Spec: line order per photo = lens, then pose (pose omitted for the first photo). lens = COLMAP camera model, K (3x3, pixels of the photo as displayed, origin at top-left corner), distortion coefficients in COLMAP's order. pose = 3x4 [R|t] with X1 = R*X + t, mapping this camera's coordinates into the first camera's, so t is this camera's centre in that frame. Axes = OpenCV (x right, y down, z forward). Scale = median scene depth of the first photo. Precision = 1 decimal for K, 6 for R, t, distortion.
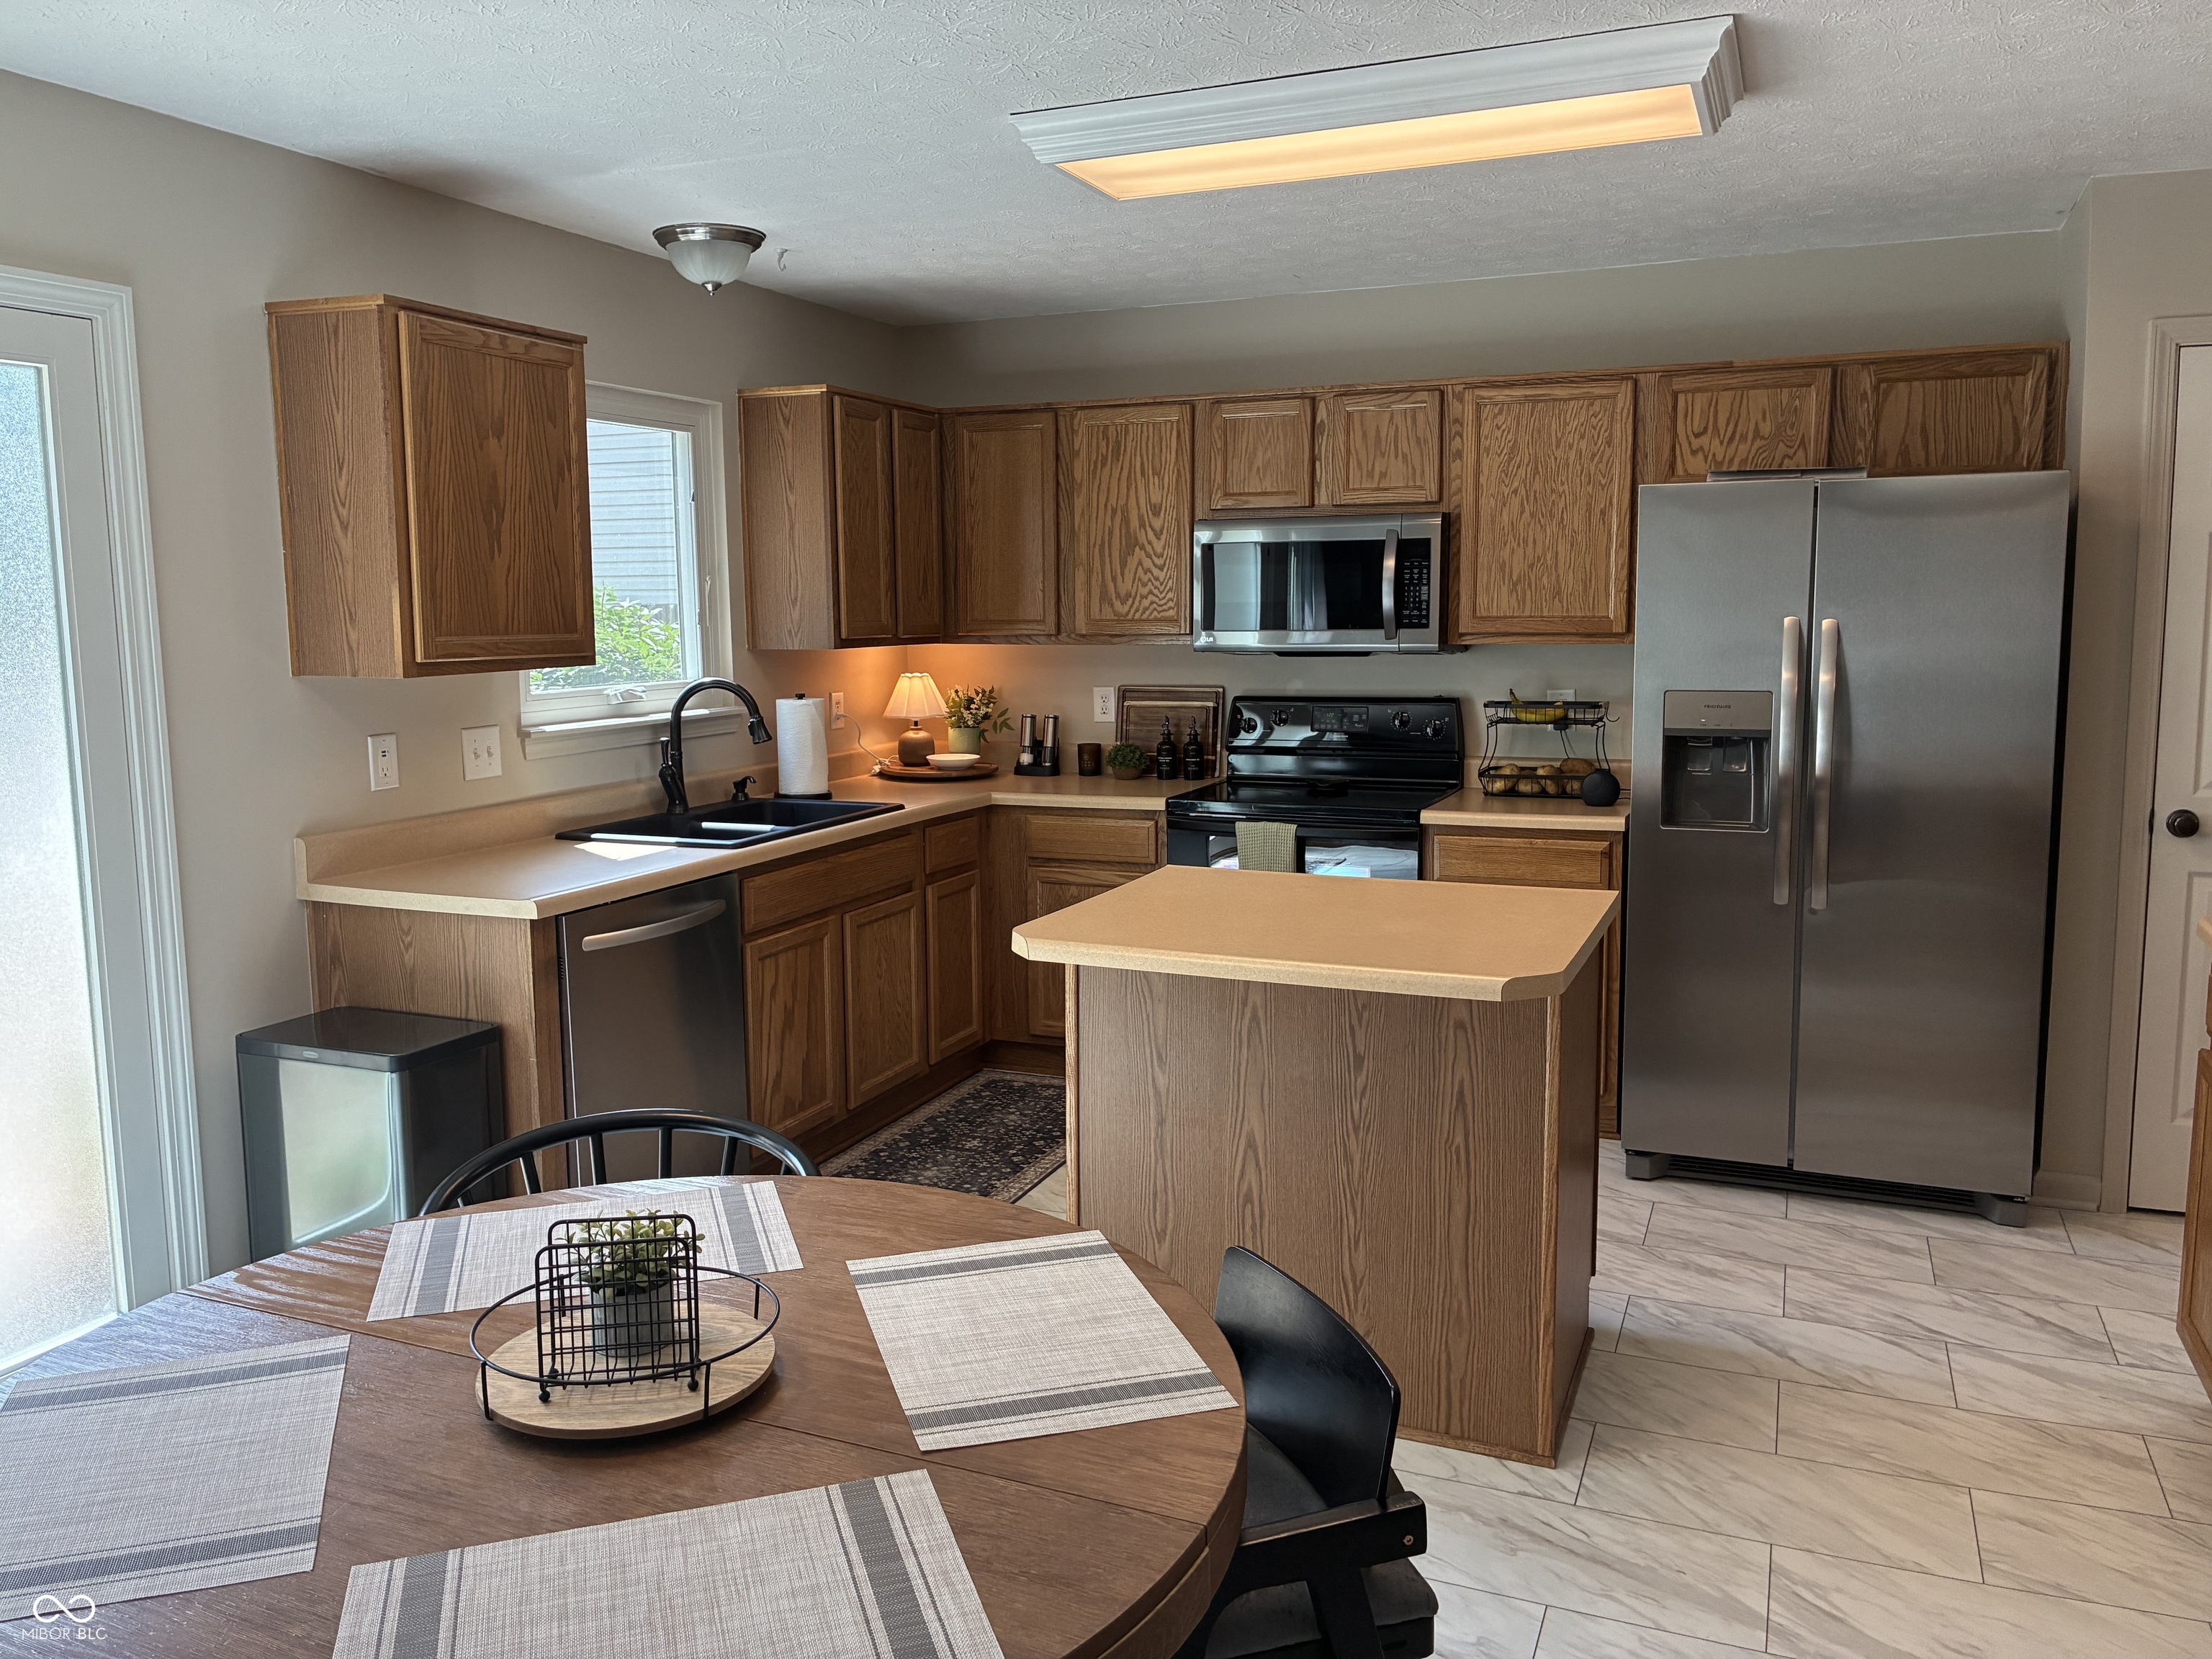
lens RADIAL K [[1669.9, 0, 1105.4], [0, 1669.9, 817.7], [0, 0, 1]] dist [0.027696, -0.023207]
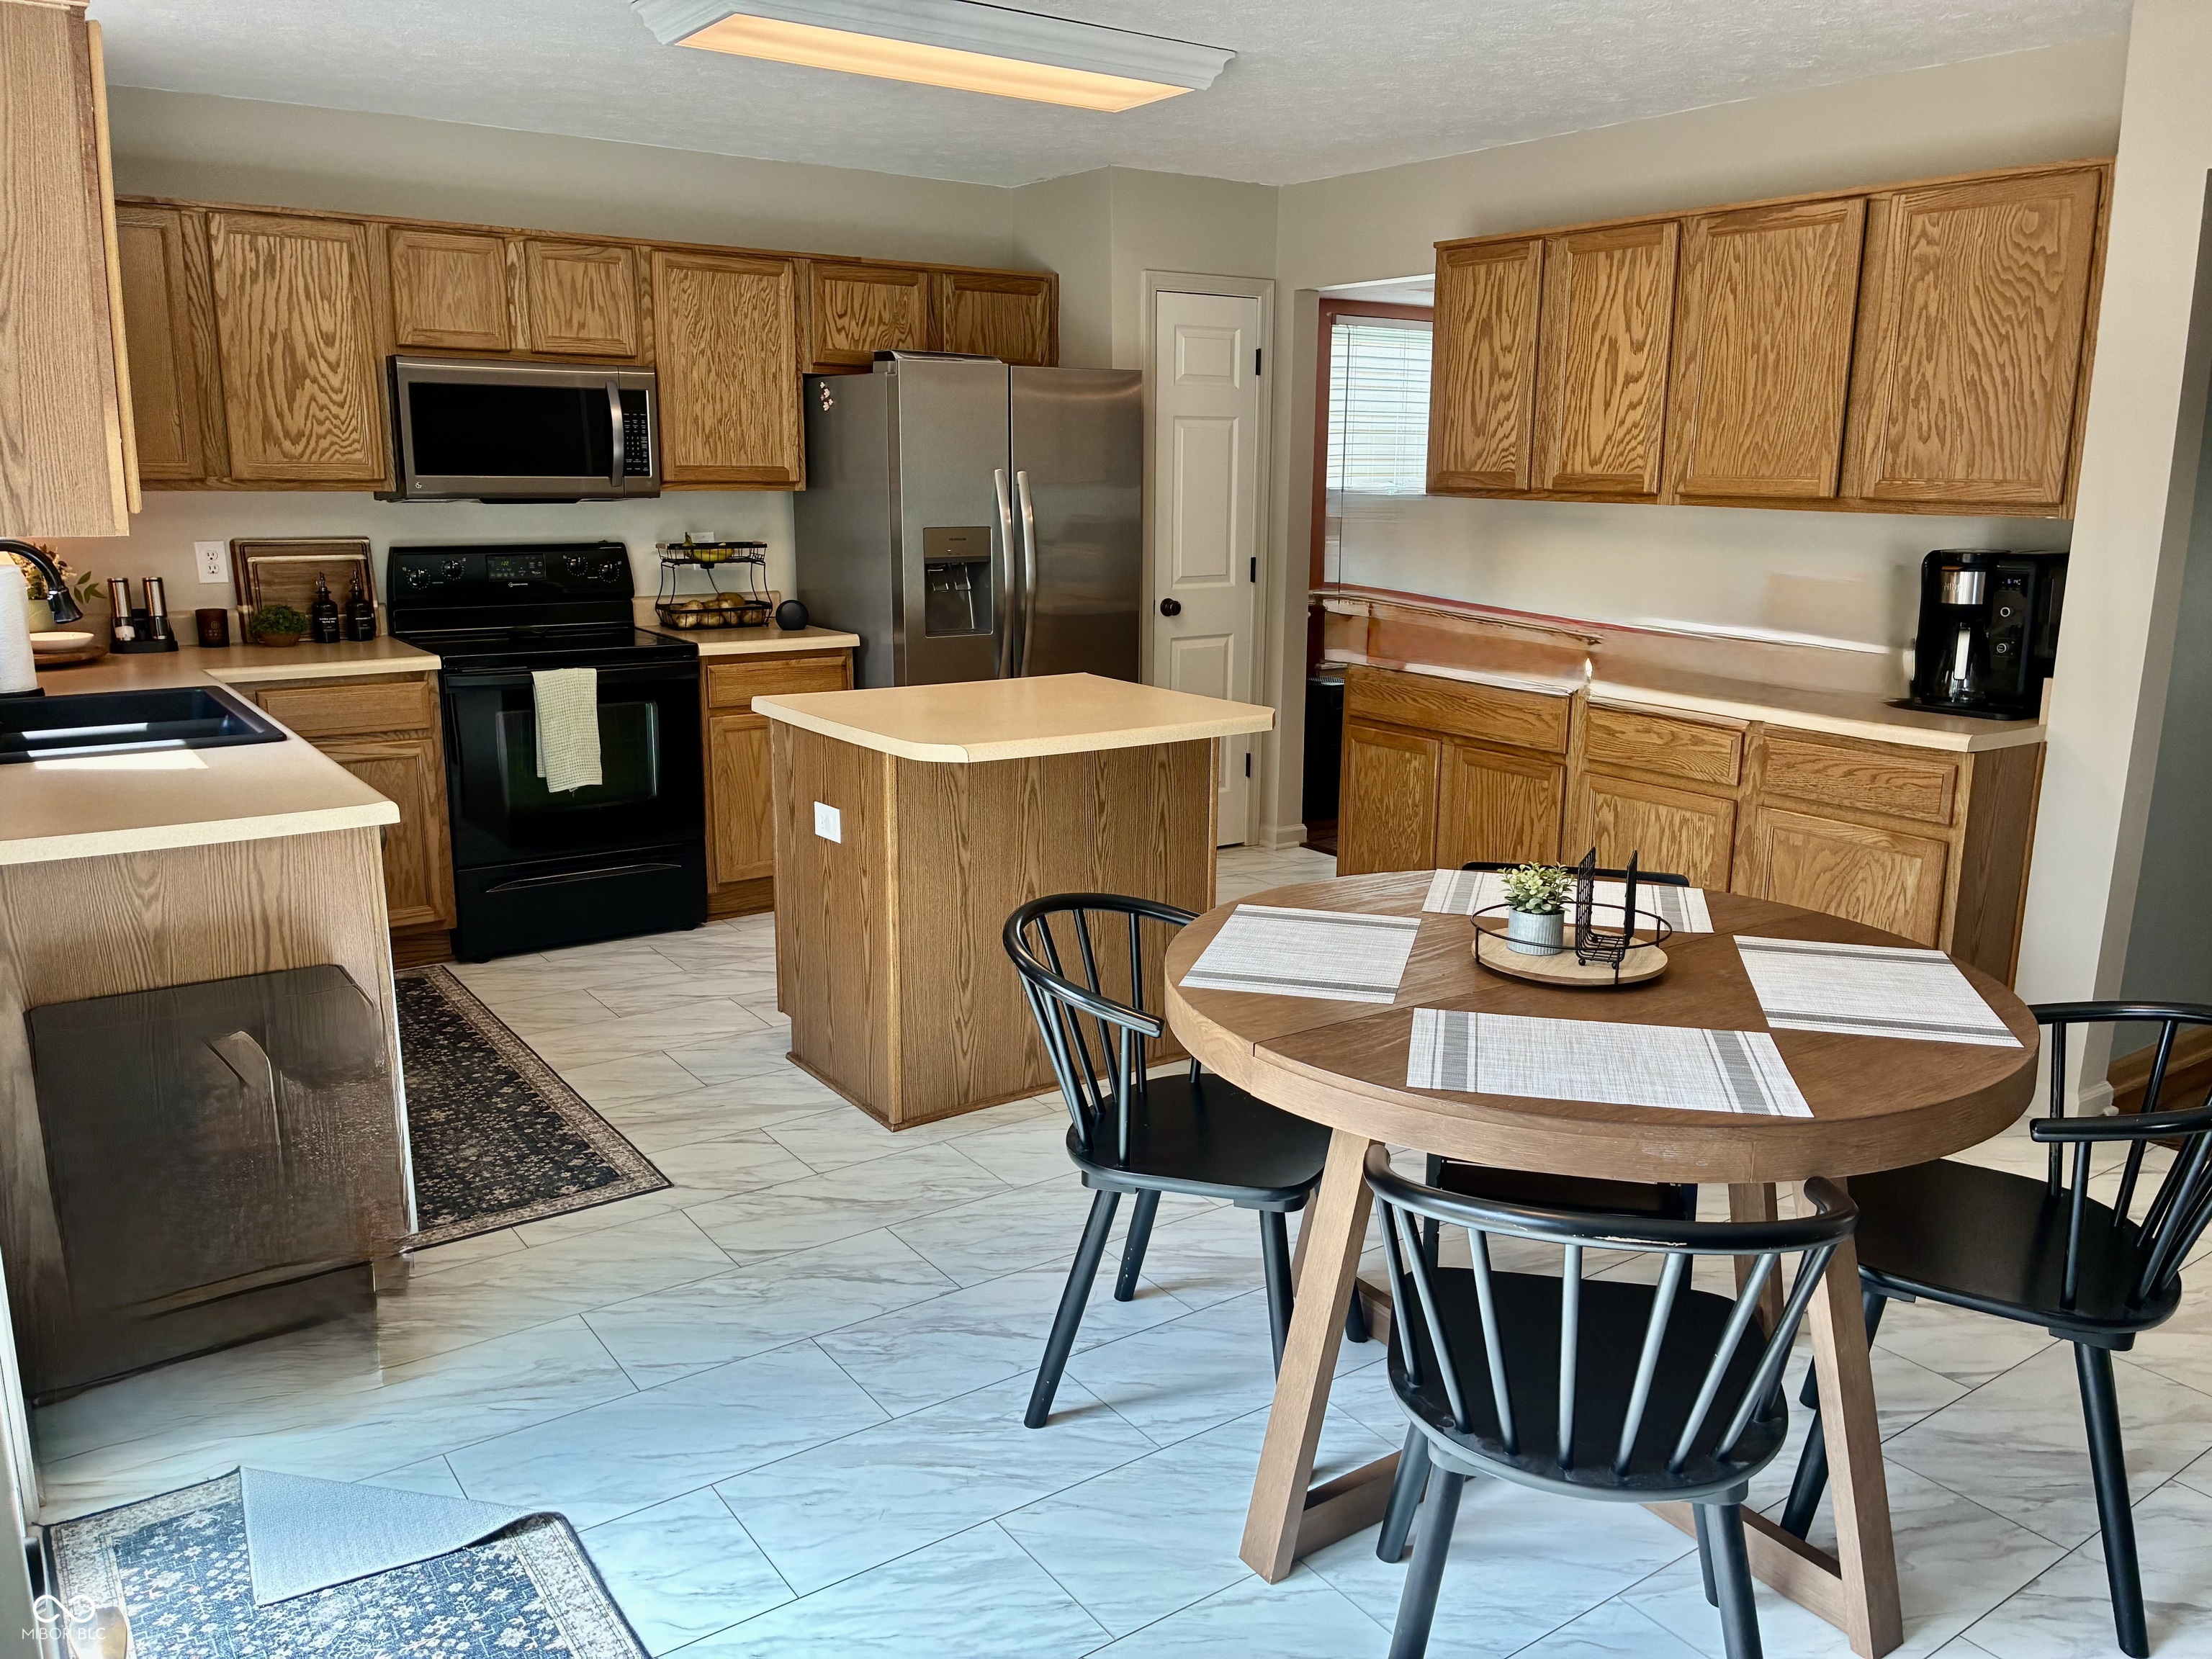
lens RADIAL K [[1669.9, 0, 1106.5], [0, 1669.9, 831.0], [0, 0, 1]] dist [0.027696, -0.023207]
pose [[0.528913, -0.170128, 0.831449, -0.588320], [0.092417, 0.985421, 0.142843, -0.015156], [-0.843629, 0.001288, 0.536925, 0.175277]]
